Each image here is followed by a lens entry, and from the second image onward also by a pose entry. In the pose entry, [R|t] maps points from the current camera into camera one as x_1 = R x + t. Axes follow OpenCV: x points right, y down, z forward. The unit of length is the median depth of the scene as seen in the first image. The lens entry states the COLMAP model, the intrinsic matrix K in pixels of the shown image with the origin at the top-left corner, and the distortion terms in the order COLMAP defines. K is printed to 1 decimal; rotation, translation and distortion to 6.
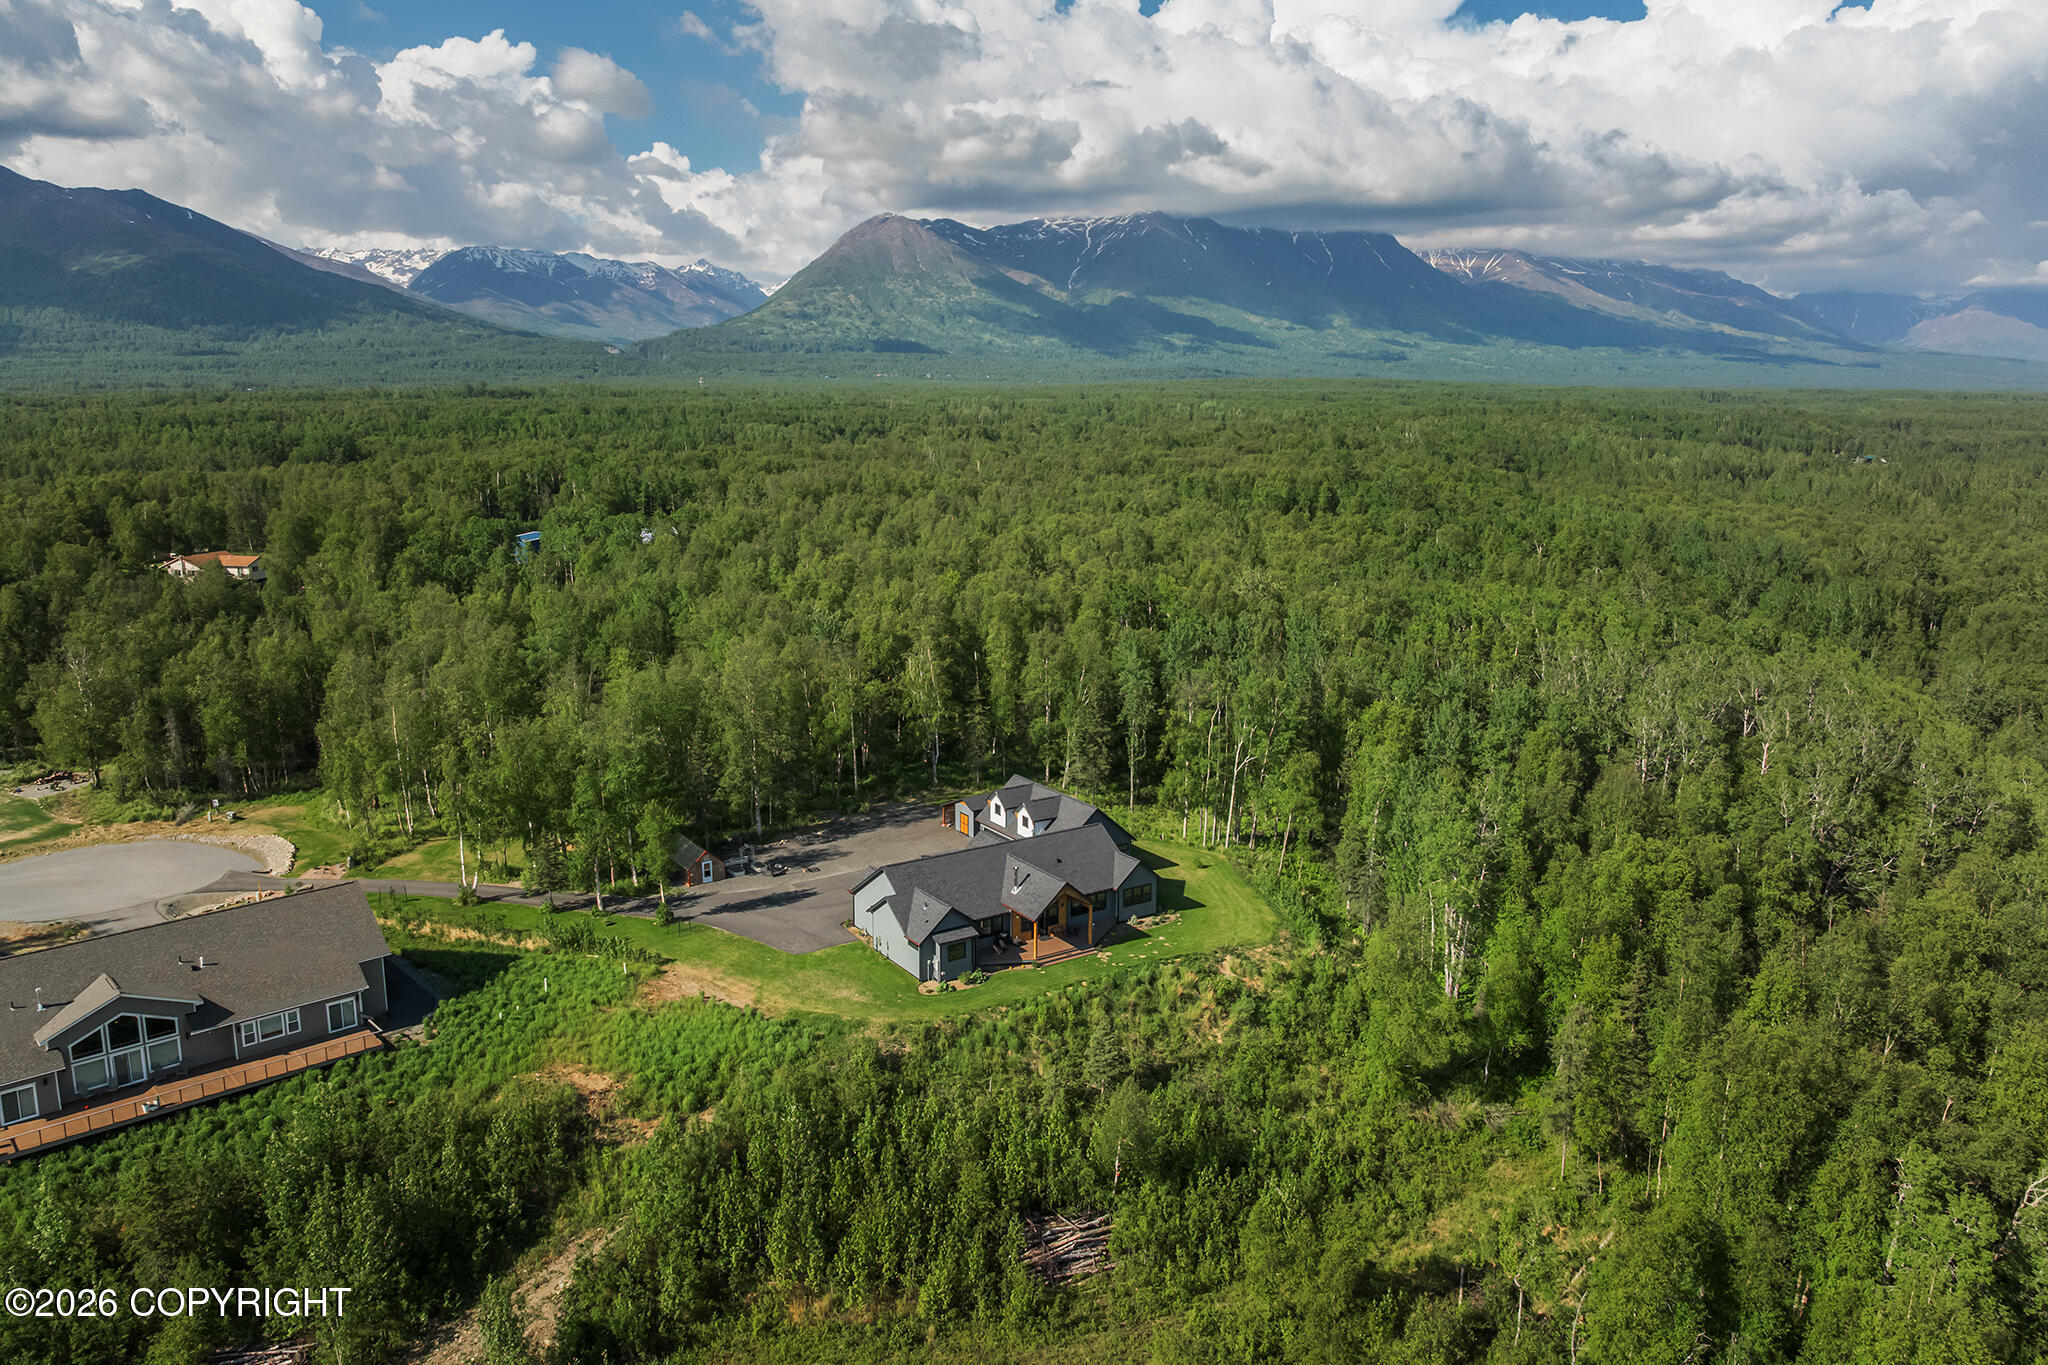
lens RADIAL K [[1447.9, 0, 1018.5], [0, 1447.9, 679.3], [0, 0, 1]] dist [-0.042669, 0.010571]
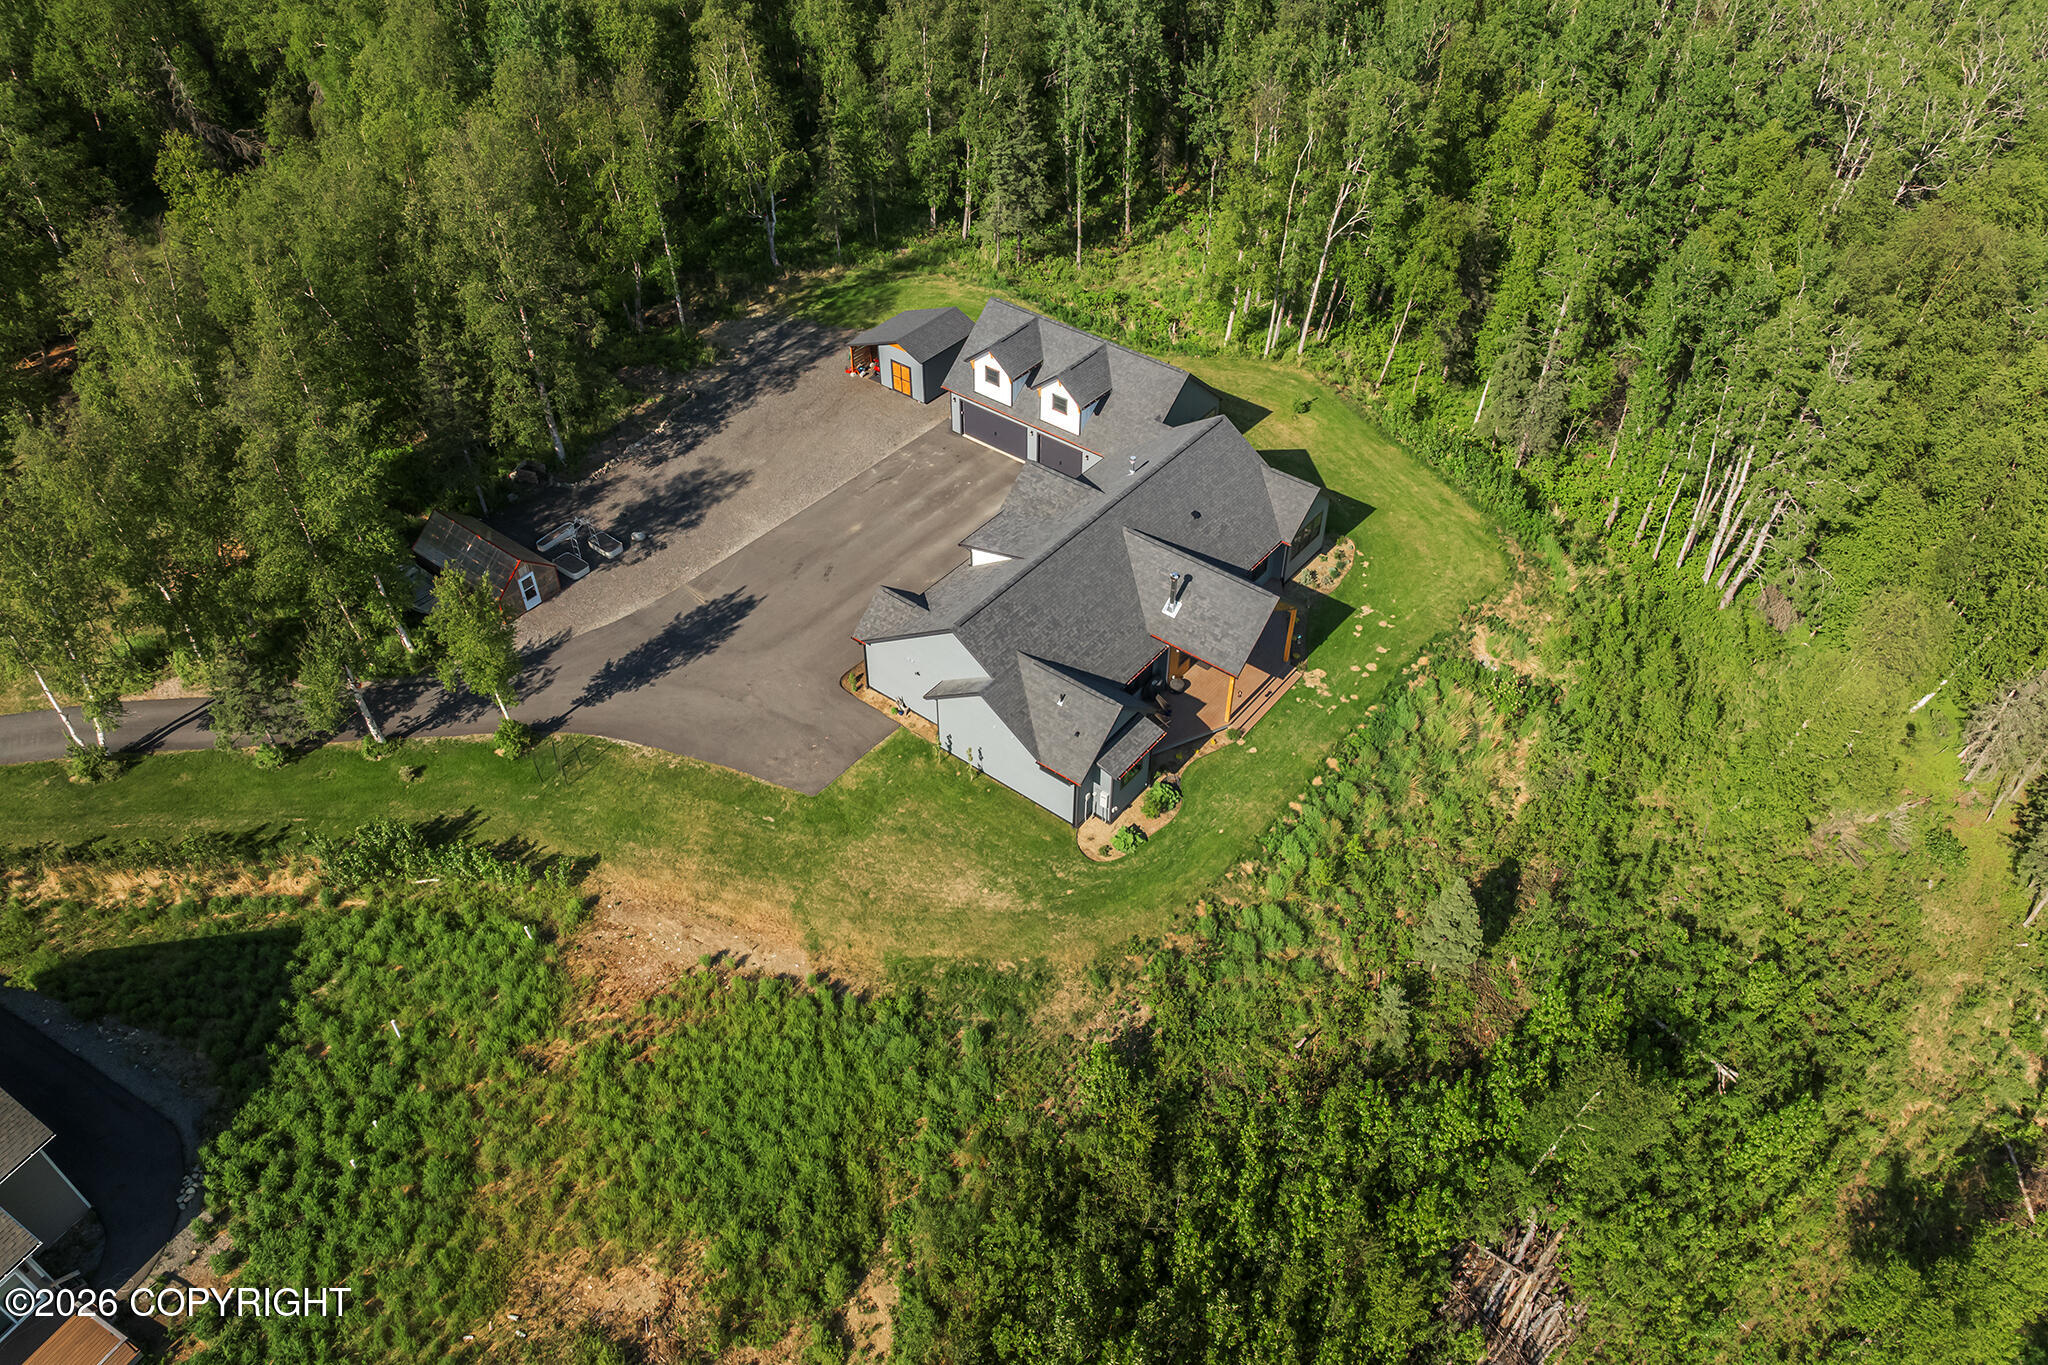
lens RADIAL K [[1447.9, 0, 1018.6], [0, 1447.9, 676.8], [0, 0, 1]] dist [-0.042669, 0.010571]
pose [[0.949526, -0.212118, 0.231097, -0.180521], [0.064430, 0.852883, 0.518111, -0.118883], [-0.306999, -0.477071, 0.823502, 0.493455]]
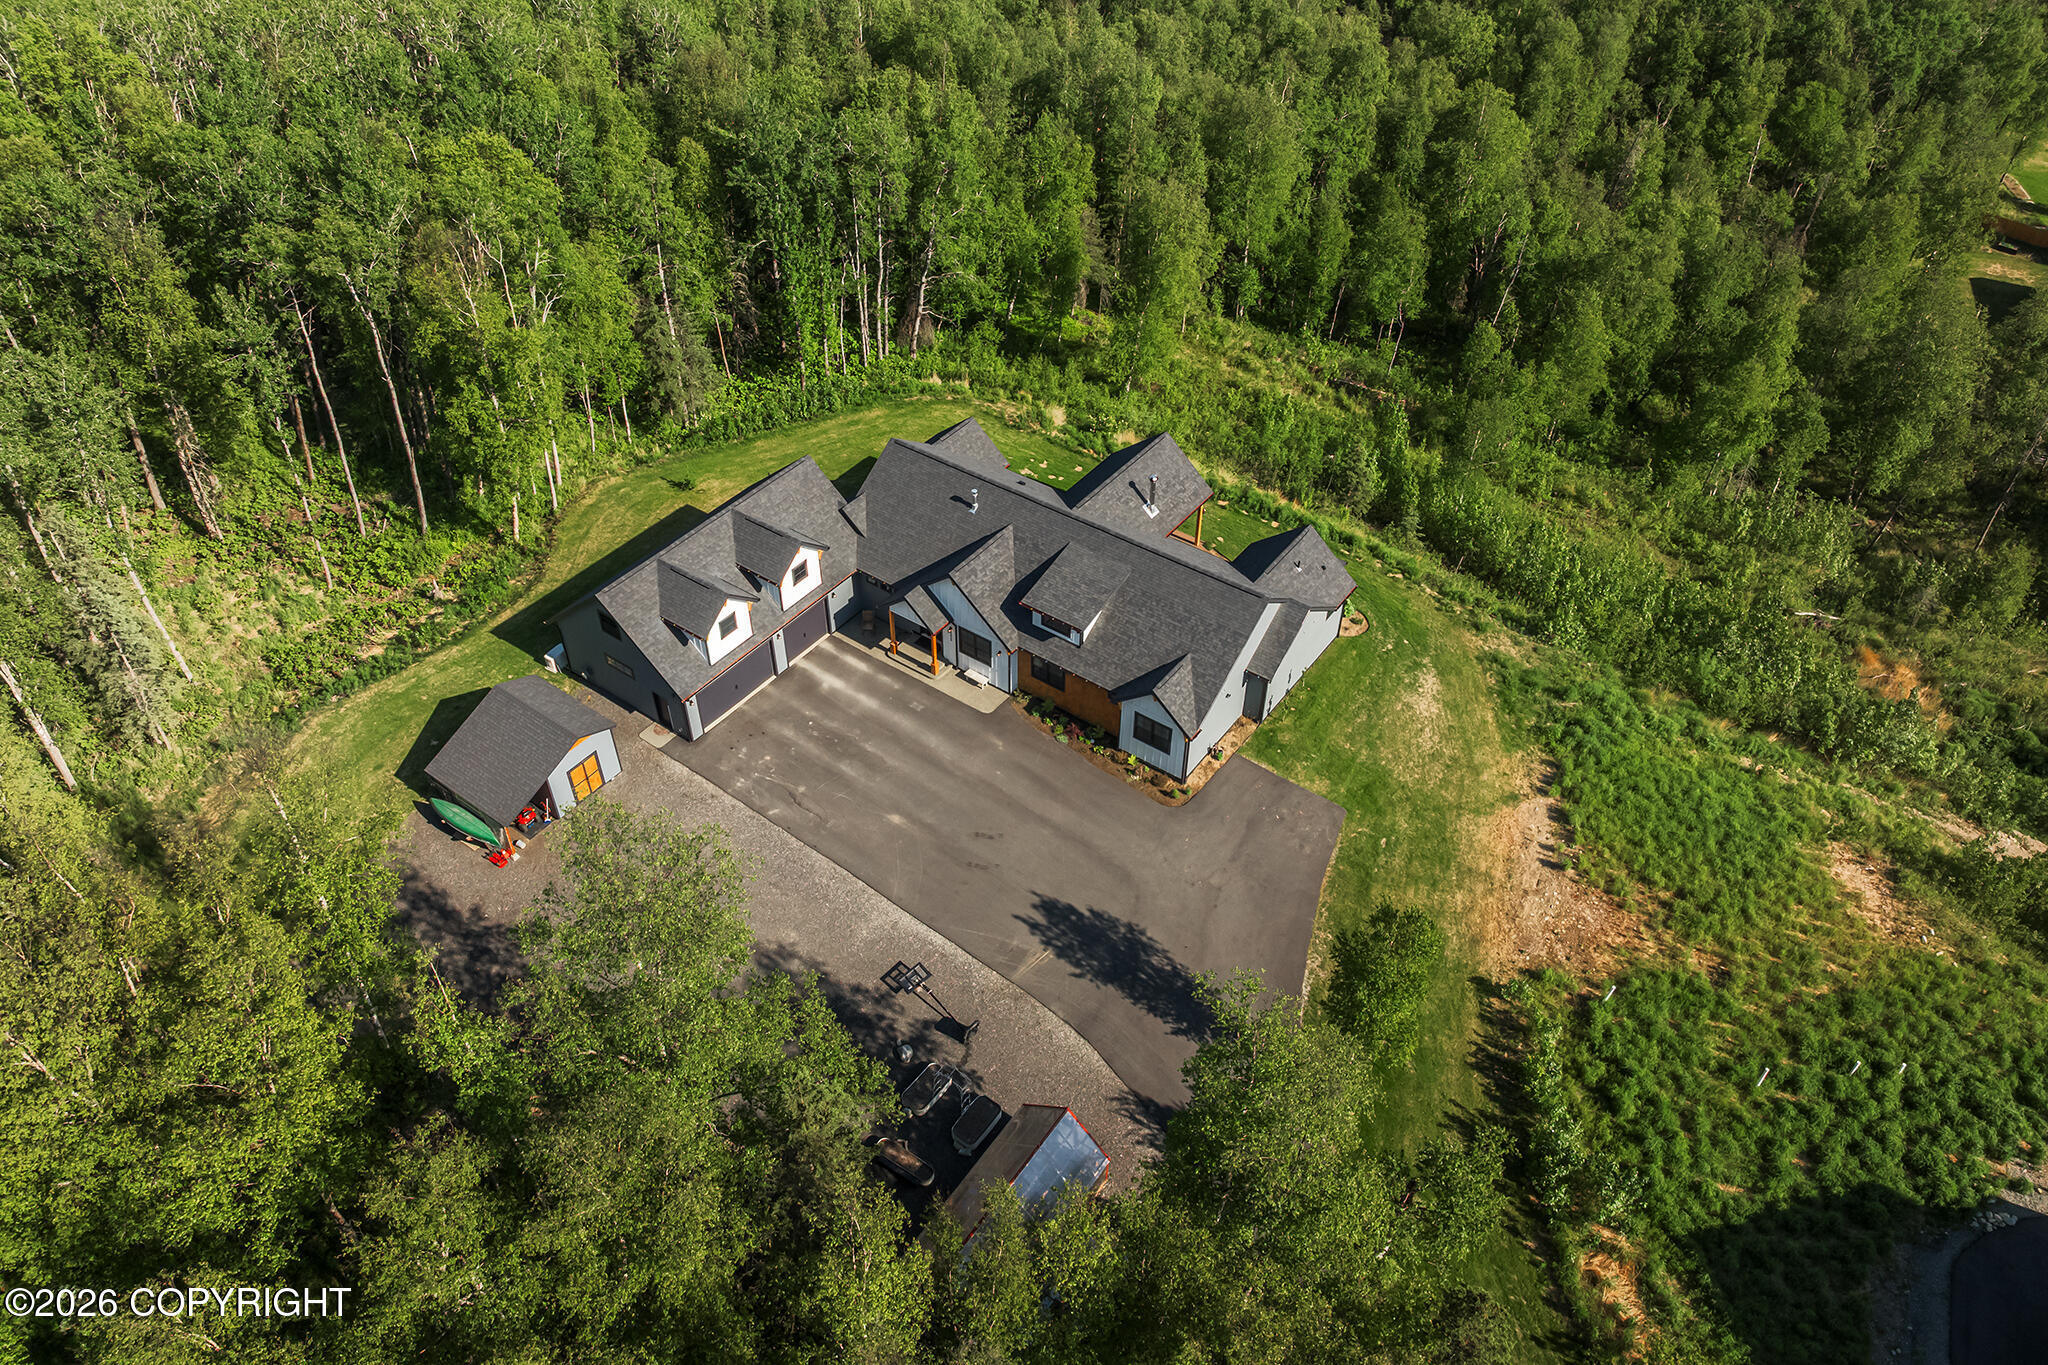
lens RADIAL K [[1447.9, 0, 1024.2], [0, 1447.9, 659.2], [0, 0, 1]] dist [-0.042669, 0.010571]
pose [[-0.352963, -0.626176, 0.695213, -0.418158], [0.183677, 0.682205, 0.707714, -0.238863], [-0.917431, 0.377492, -0.125779, 1.058540]]
